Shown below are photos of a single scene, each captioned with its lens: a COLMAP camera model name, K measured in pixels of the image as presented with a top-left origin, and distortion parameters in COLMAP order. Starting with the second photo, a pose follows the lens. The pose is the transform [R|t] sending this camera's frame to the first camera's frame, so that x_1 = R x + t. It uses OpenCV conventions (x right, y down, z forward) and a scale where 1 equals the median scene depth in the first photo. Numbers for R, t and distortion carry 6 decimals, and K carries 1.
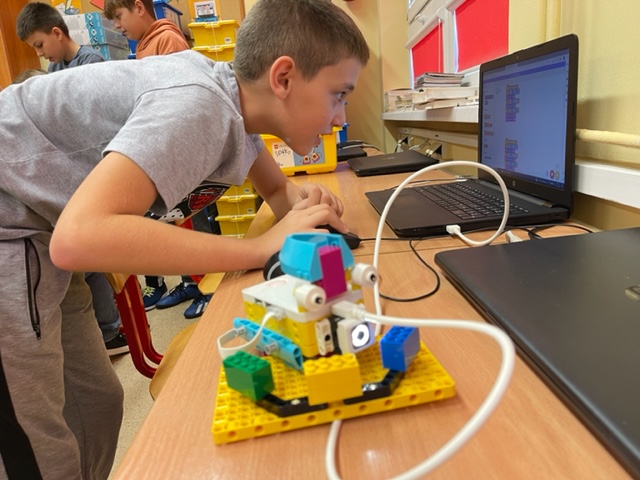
lens RADIAL K [[479.6, 0, 320.5], [0, 479.6, 241.5], [0, 0, 1]] dist [0.006944, -0.003571]
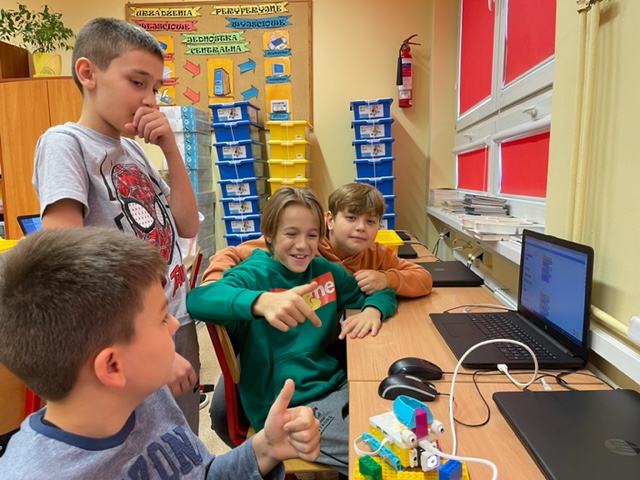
lens RADIAL K [[479.6, 0, 319.3], [0, 479.6, 238.8], [0, 0, 1]] dist [0.006944, -0.003571]
pose [[0.994606, 0.084561, -0.060065, -0.146533], [-0.091041, 0.989194, -0.114919, -0.128734], [0.049699, 0.119767, 0.991557, -0.343693]]
